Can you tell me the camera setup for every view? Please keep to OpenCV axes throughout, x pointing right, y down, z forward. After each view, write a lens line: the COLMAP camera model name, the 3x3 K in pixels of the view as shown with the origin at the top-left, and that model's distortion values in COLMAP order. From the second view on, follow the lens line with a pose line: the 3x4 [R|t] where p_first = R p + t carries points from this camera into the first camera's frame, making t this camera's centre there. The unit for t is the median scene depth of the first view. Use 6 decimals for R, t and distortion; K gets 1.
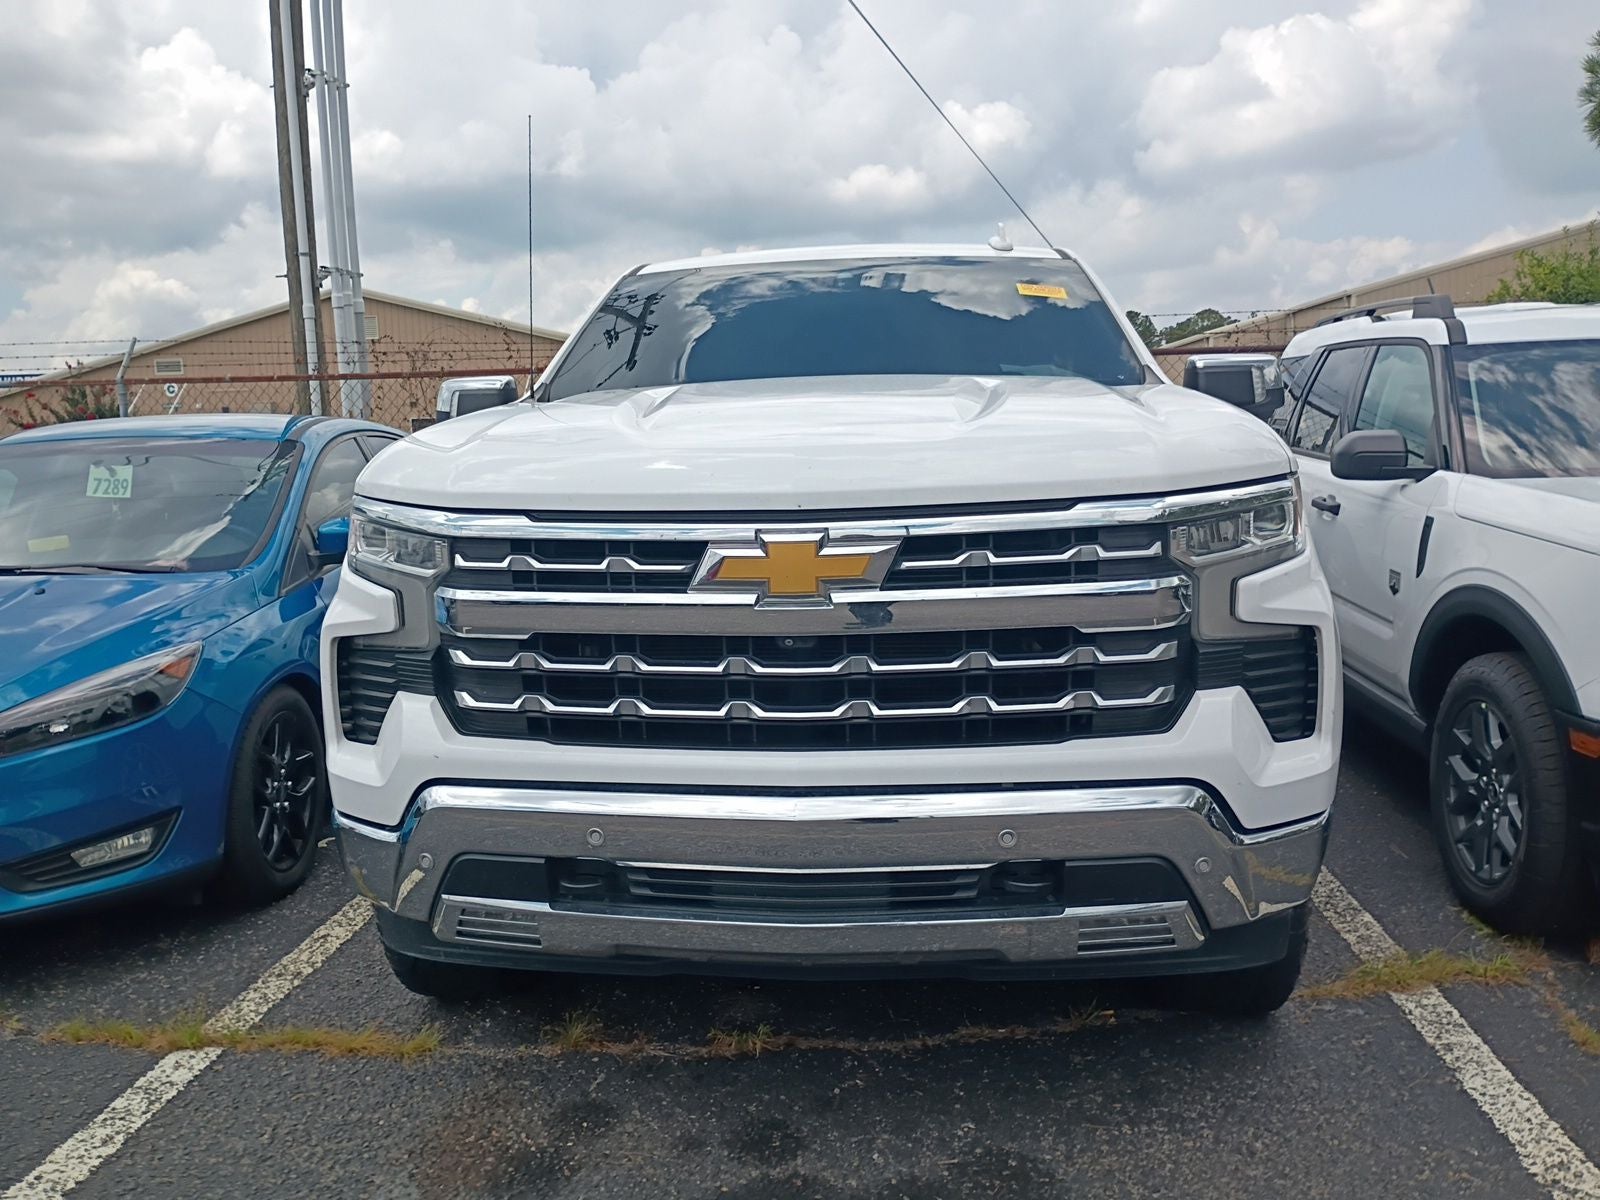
lens RADIAL K [[1364.5, 0, 800.0], [0, 1364.5, 600.0], [0, 0, 1]] dist [0.069948, -0.105003]
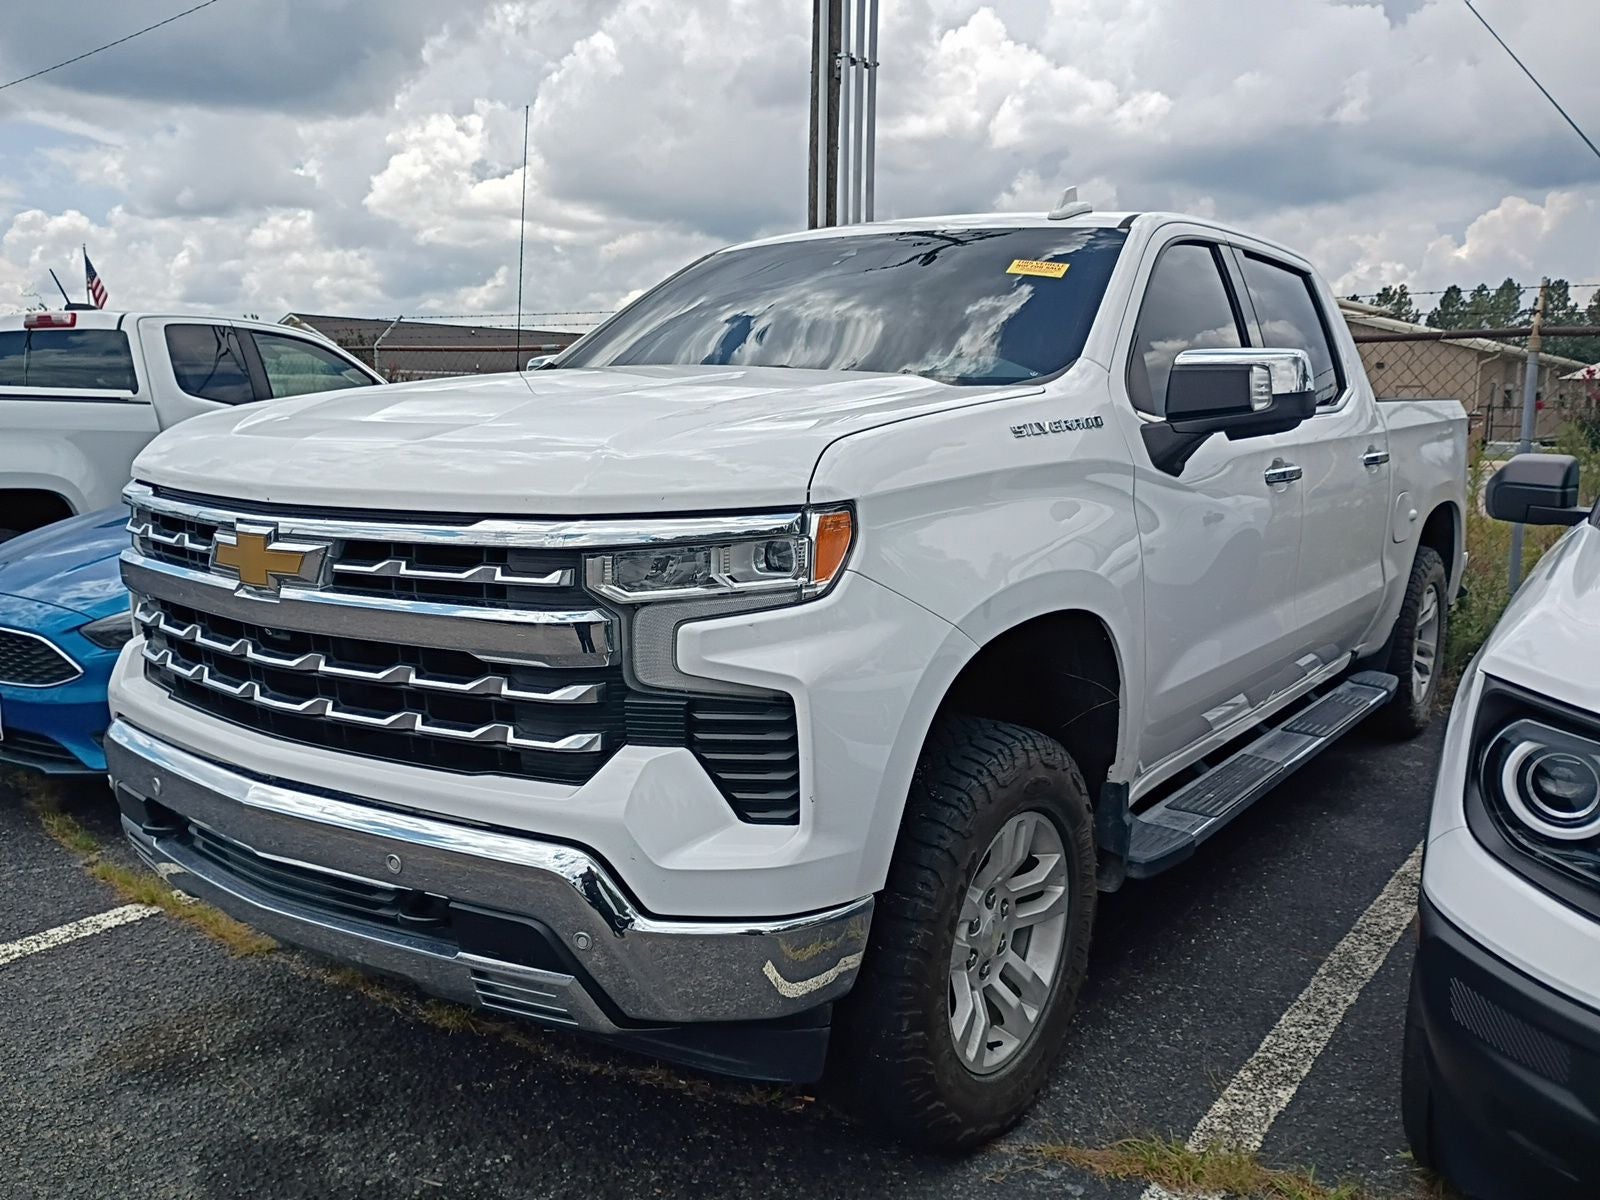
lens RADIAL K [[1364.5, 0, 800.0], [0, 1364.5, 600.0], [0, 0, 1]] dist [0.069948, -0.105003]
pose [[0.853814, 0.112036, -0.508379, 0.783085], [-0.097796, 0.993700, 0.054744, -0.080413], [0.511310, 0.002976, 0.859391, 0.295627]]
